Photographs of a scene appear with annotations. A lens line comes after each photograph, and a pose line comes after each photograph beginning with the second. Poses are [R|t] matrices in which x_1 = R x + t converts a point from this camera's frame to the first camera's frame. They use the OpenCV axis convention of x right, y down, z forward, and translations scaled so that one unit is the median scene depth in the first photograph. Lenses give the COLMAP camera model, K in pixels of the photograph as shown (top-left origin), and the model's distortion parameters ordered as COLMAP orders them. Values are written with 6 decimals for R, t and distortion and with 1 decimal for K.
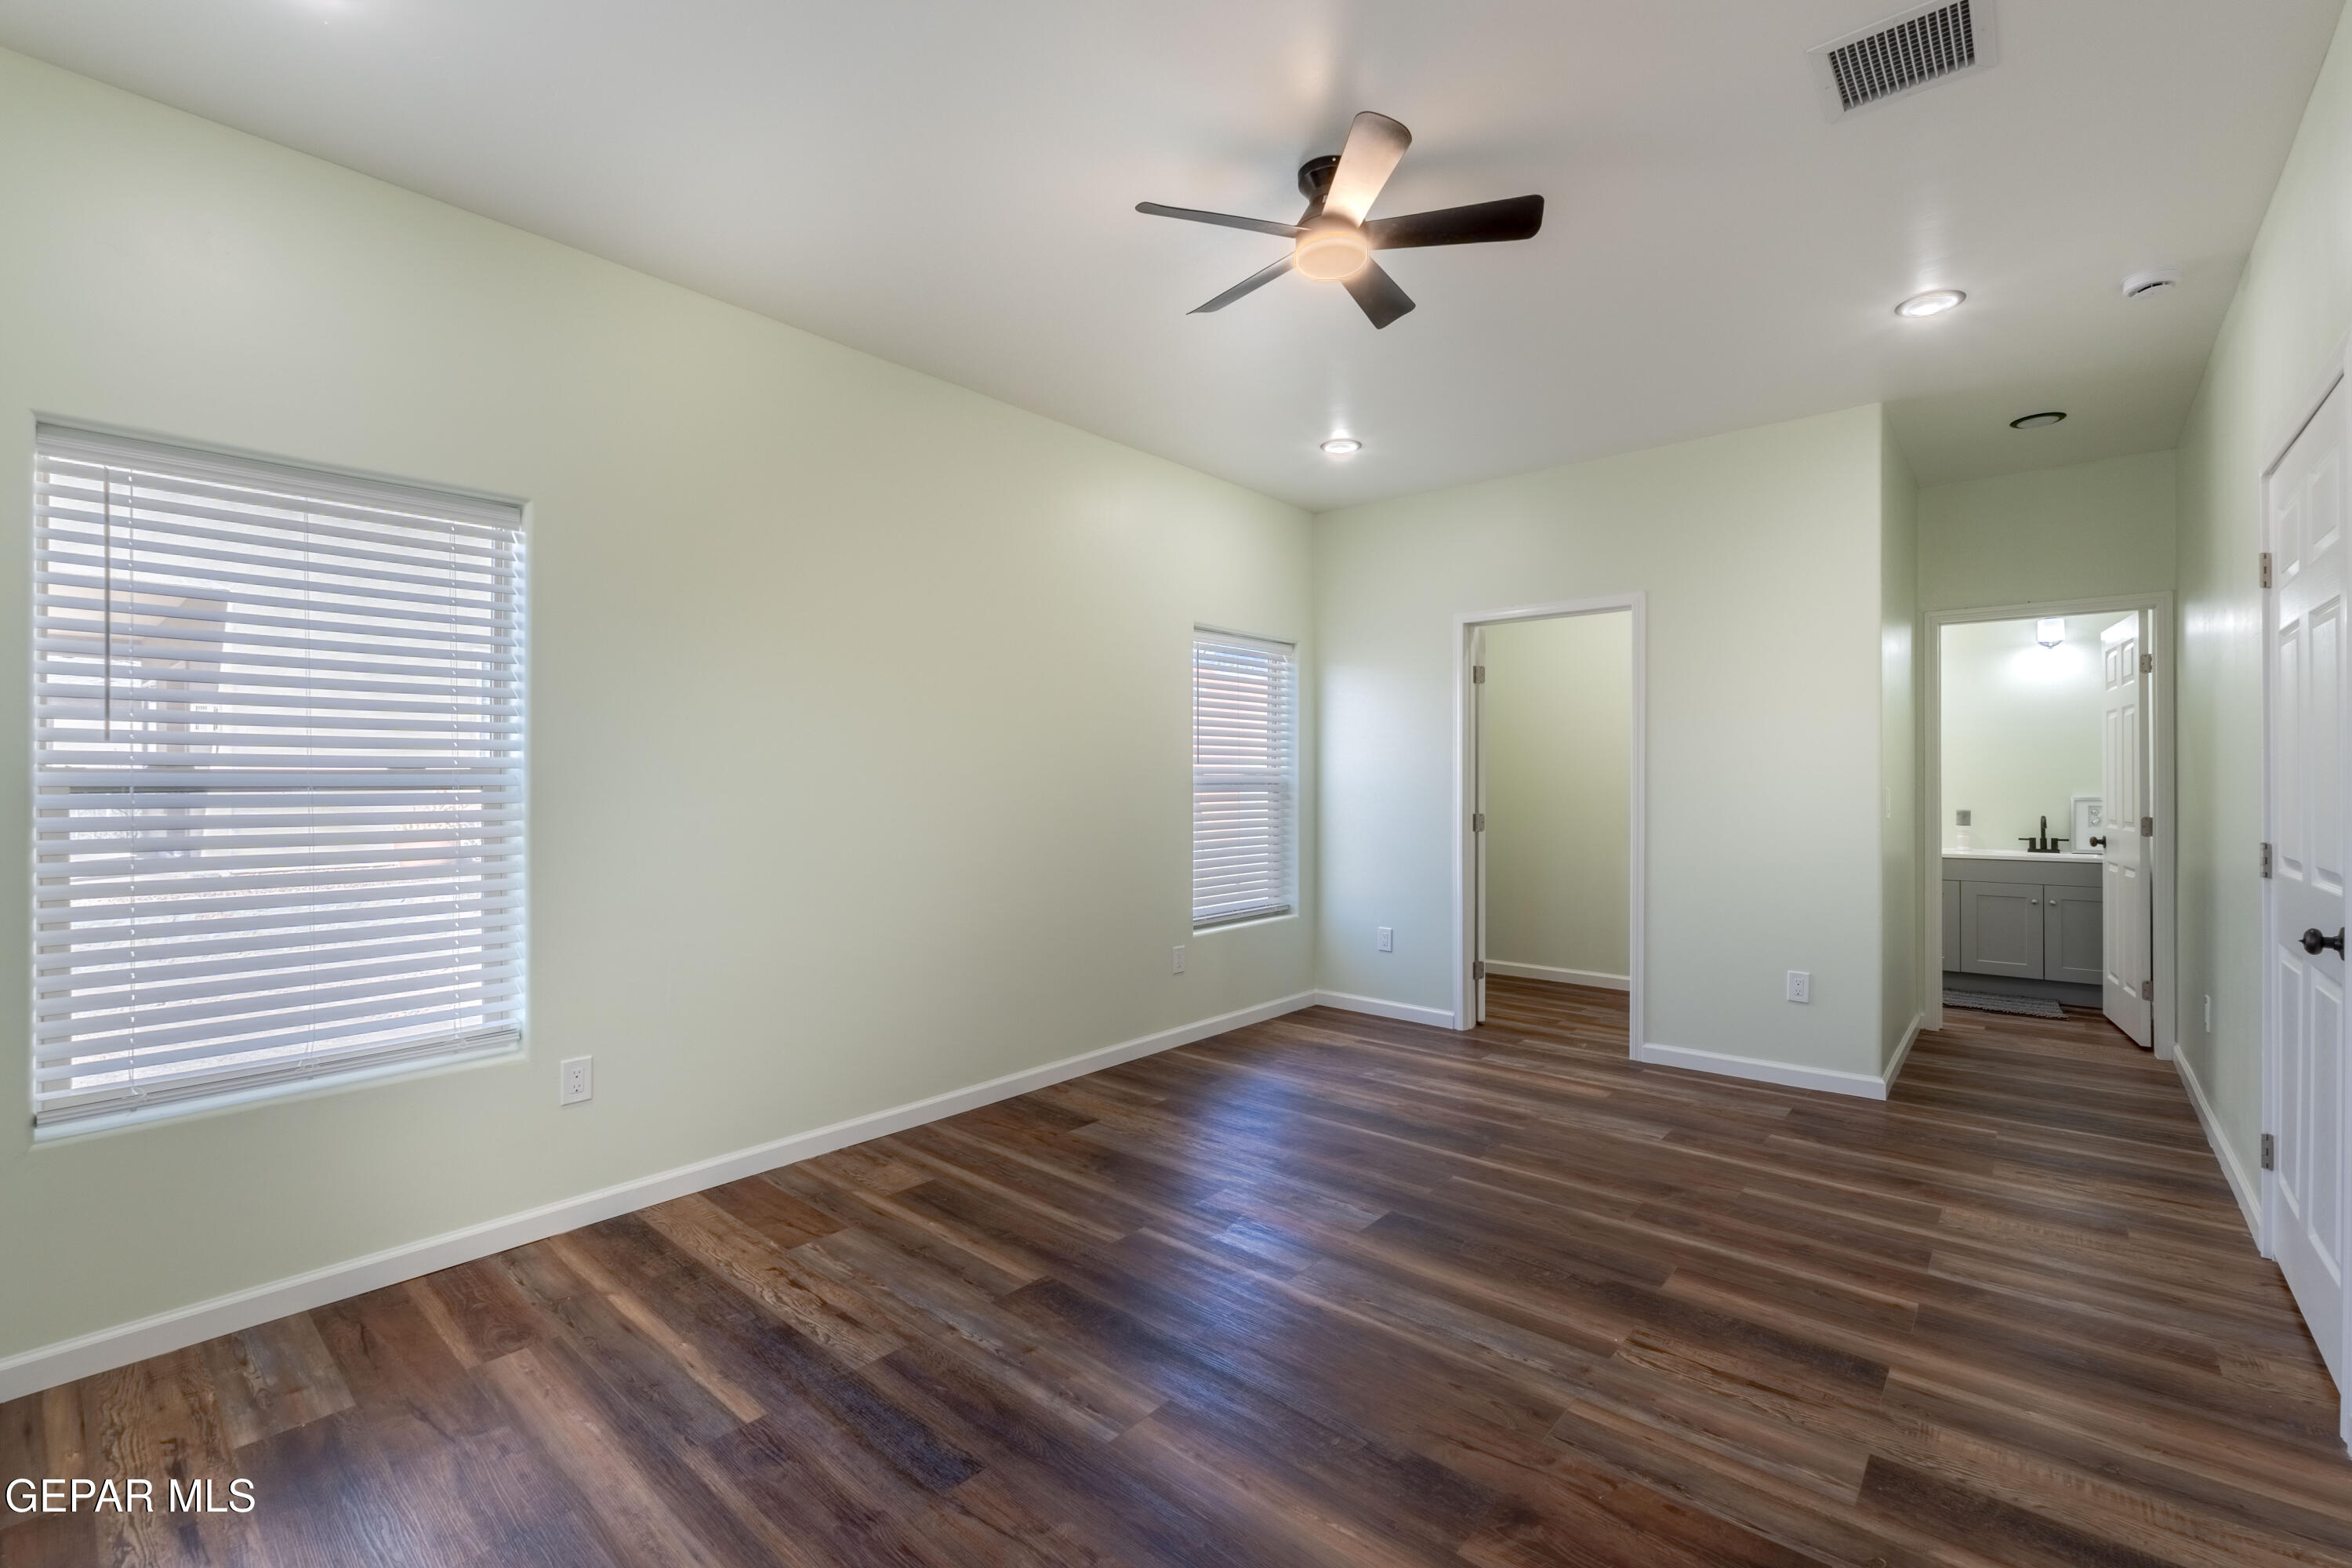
lens RADIAL K [[999.5, 0, 1209.6], [0, 999.5, 770.2], [0, 0, 1]] dist [0.000614, 0.000227]
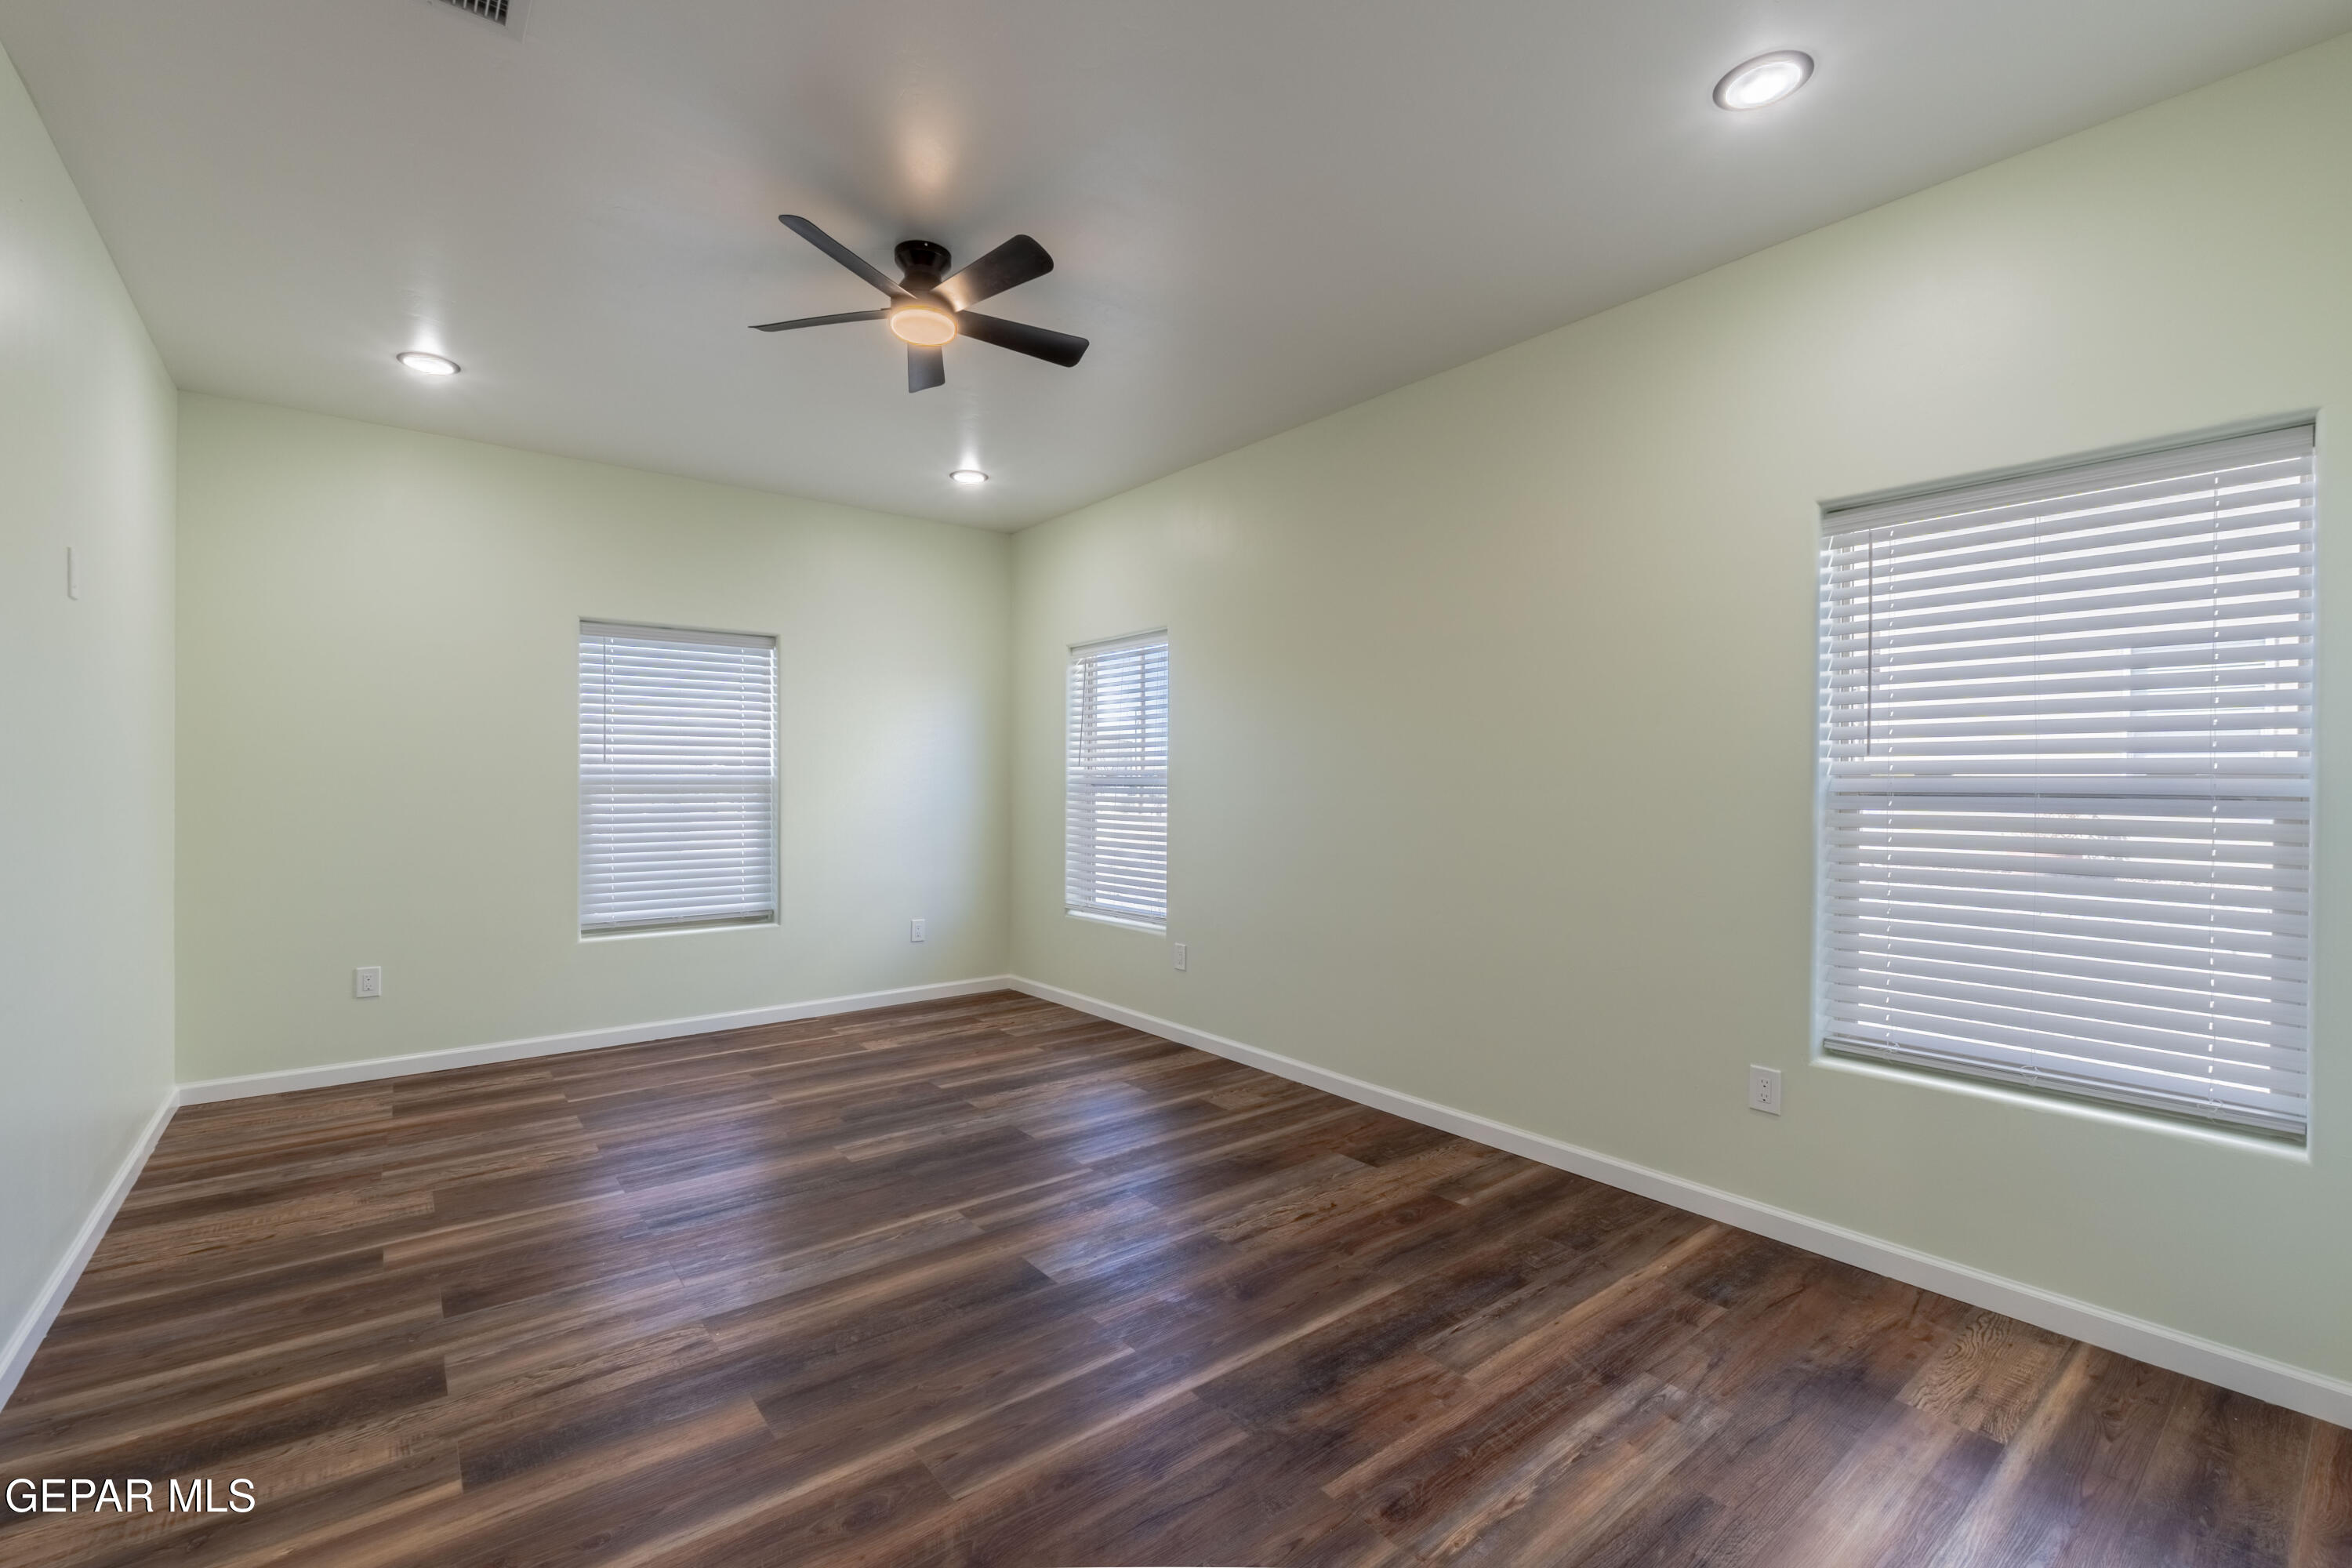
lens RADIAL K [[1003.6, 0, 1154.3], [0, 1003.6, 766.5], [0, 0, 1]] dist [-0.007488, 0.000024]
pose [[-0.207443, -0.016769, -0.978103, 1.133710], [0.002169, 0.999843, -0.017602, 0.024017], [0.978245, -0.005773, -0.207374, 1.430026]]
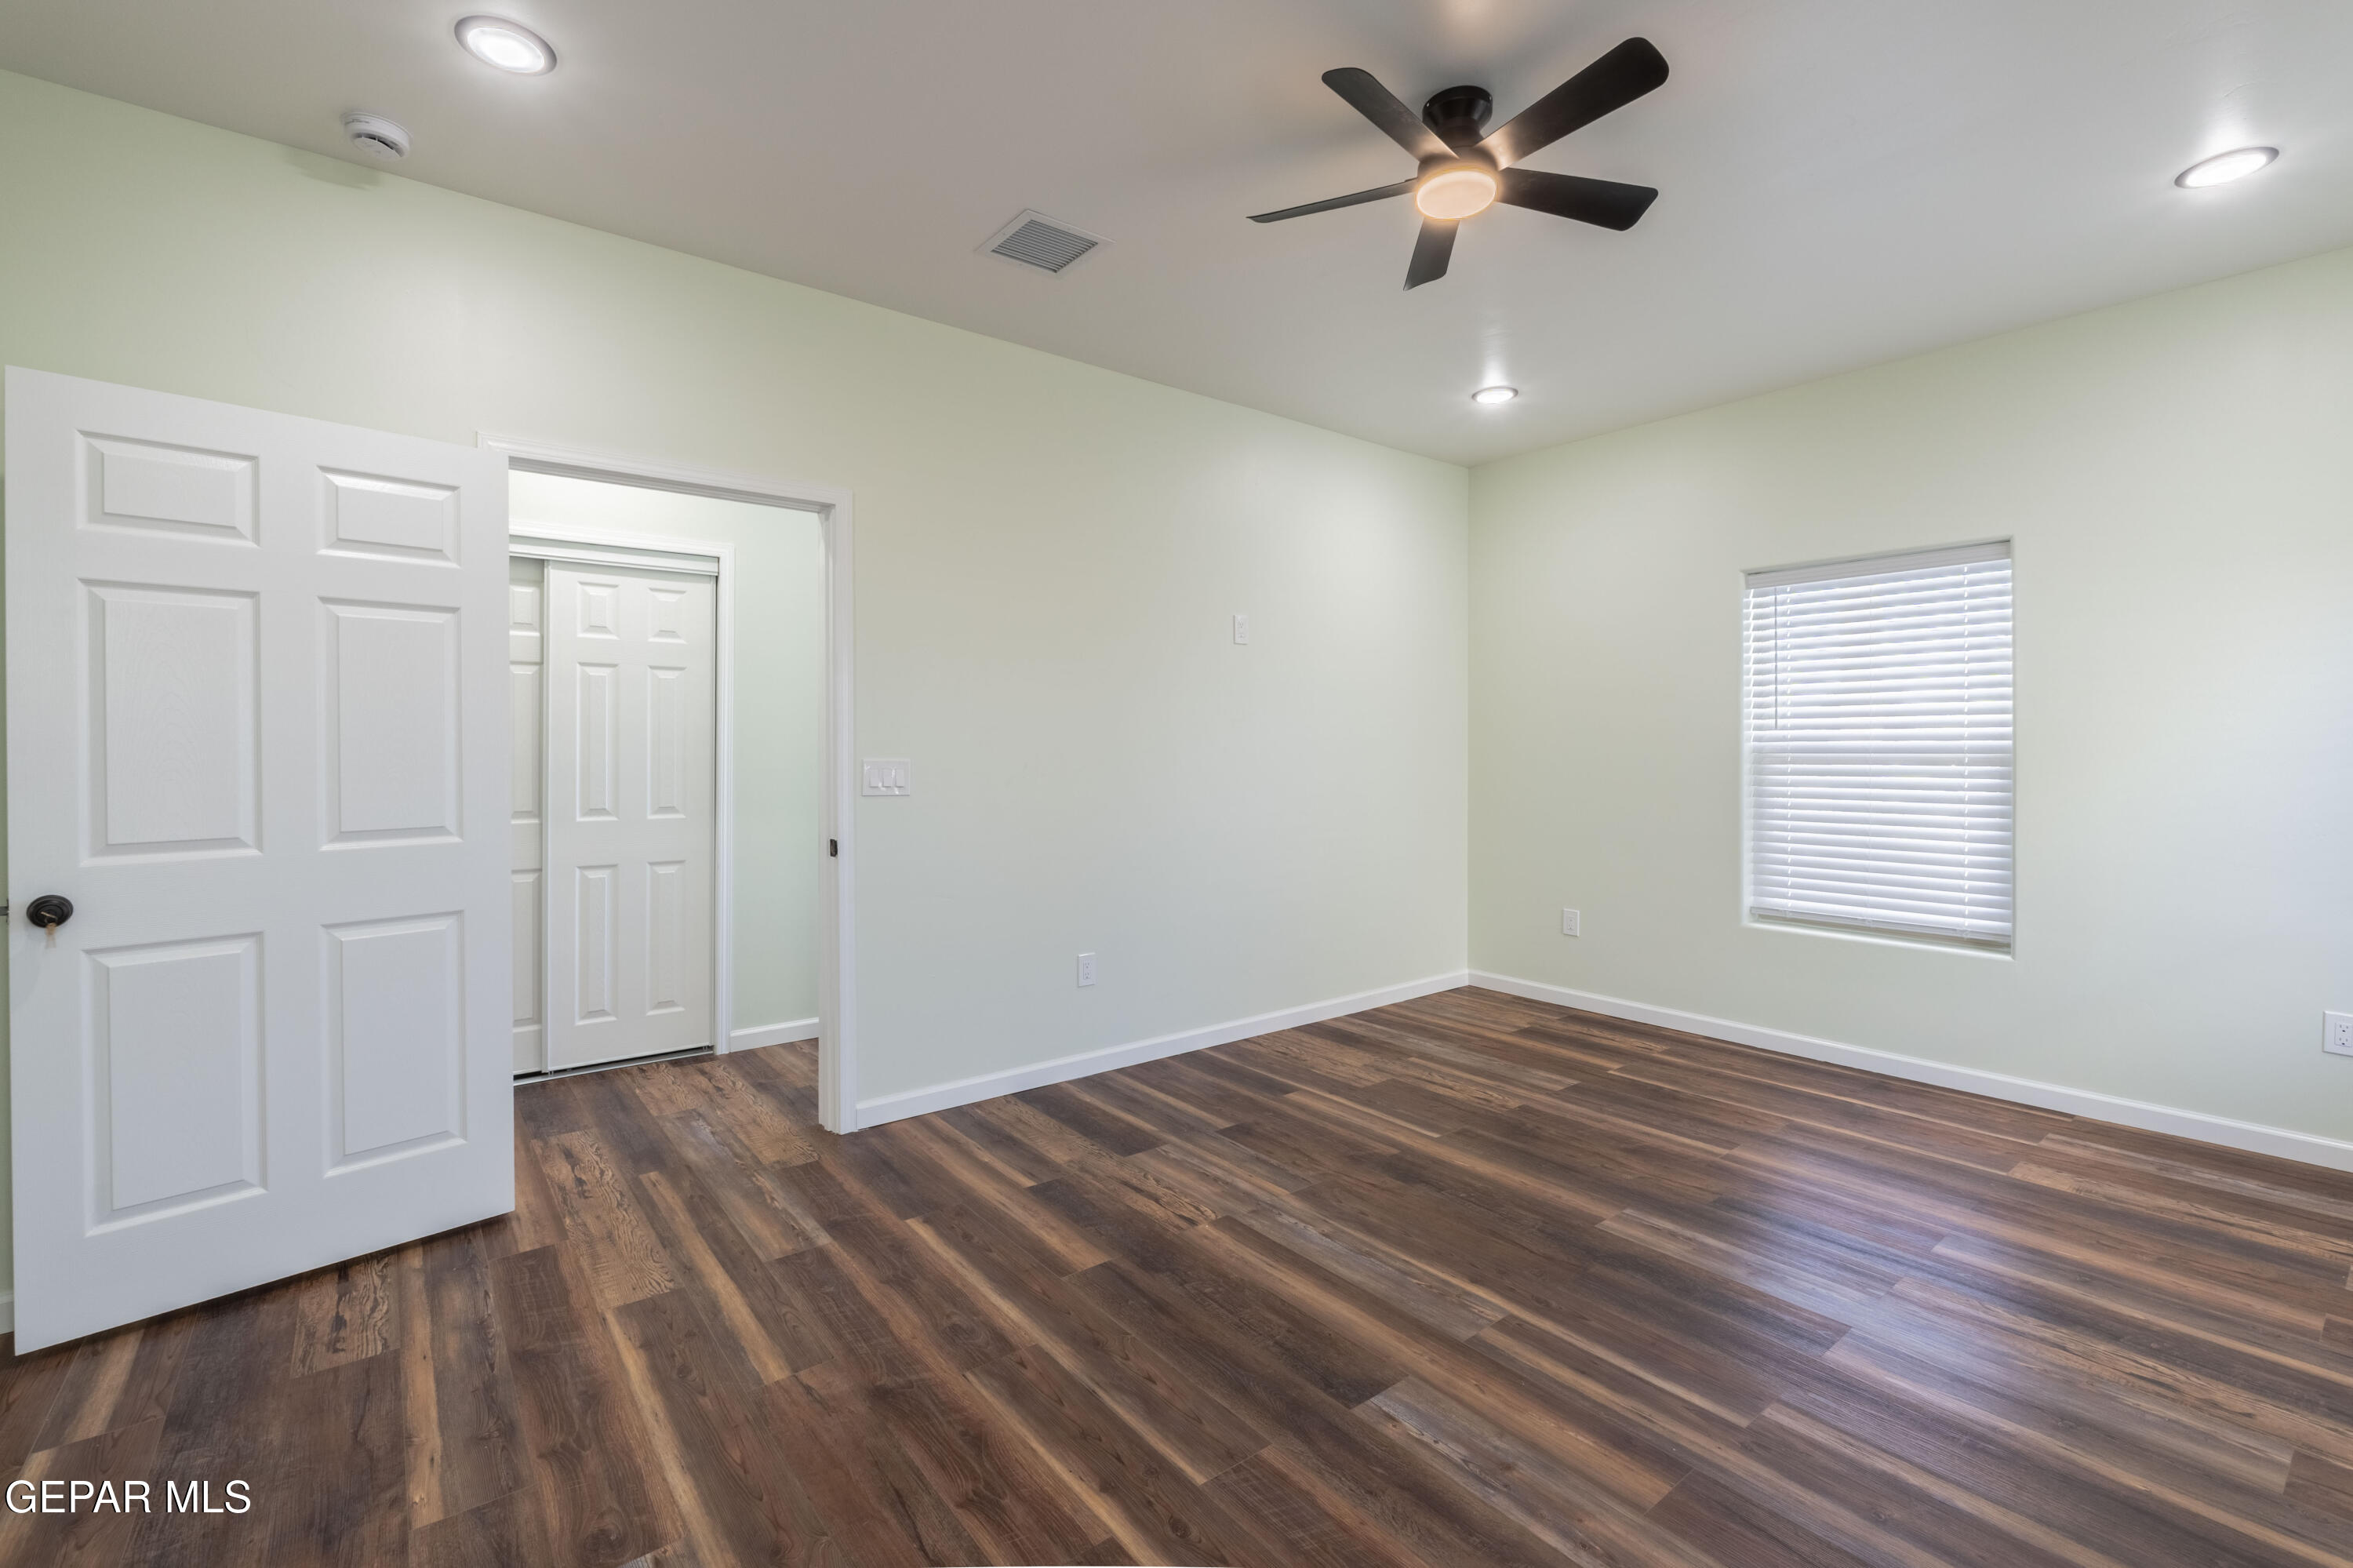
lens RADIAL K [[1004.0, 0, 1154.8], [0, 1004.0, 766.5], [0, 0, 1]] dist [-0.007488, 0.000024]
pose [[-0.977238, -0.005194, 0.212083, 0.193777], [-0.002542, 0.999915, 0.012776, 0.016740], [-0.212131, 0.011946, -0.977168, 1.885204]]
